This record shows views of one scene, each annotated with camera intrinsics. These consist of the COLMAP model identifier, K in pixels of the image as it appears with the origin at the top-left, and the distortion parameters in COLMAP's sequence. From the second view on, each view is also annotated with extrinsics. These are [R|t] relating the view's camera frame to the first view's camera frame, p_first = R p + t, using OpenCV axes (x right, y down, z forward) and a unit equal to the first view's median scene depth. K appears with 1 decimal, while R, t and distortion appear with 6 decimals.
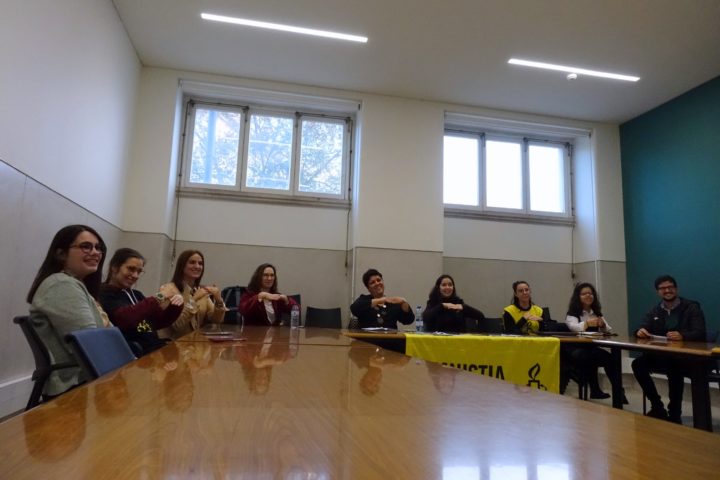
lens RADIAL K [[474.2, 0, 360.0], [0, 474.2, 240.0], [0, 0, 1]] dist [-0.001175, -0.002078]
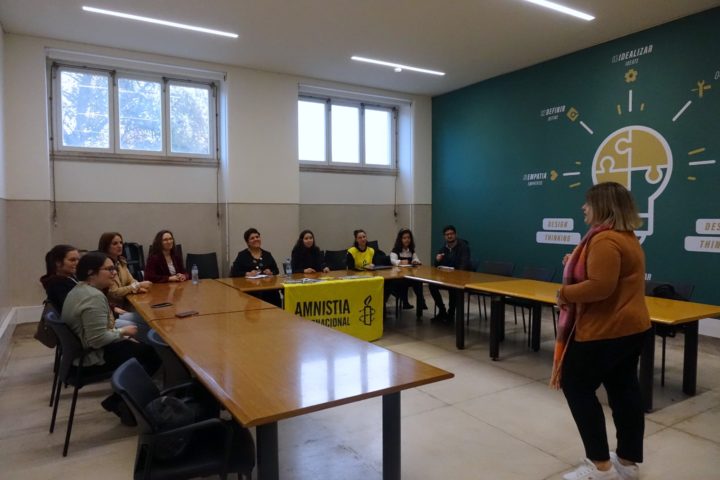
lens RADIAL K [[474.2, 0, 360.0], [0, 474.2, 240.0], [0, 0, 1]] dist [-0.001175, -0.002078]
pose [[0.942941, -0.055673, 0.328271, -0.088922], [-0.007784, 0.981966, 0.188897, -0.114982], [-0.332868, -0.180674, 0.925503, -0.221516]]
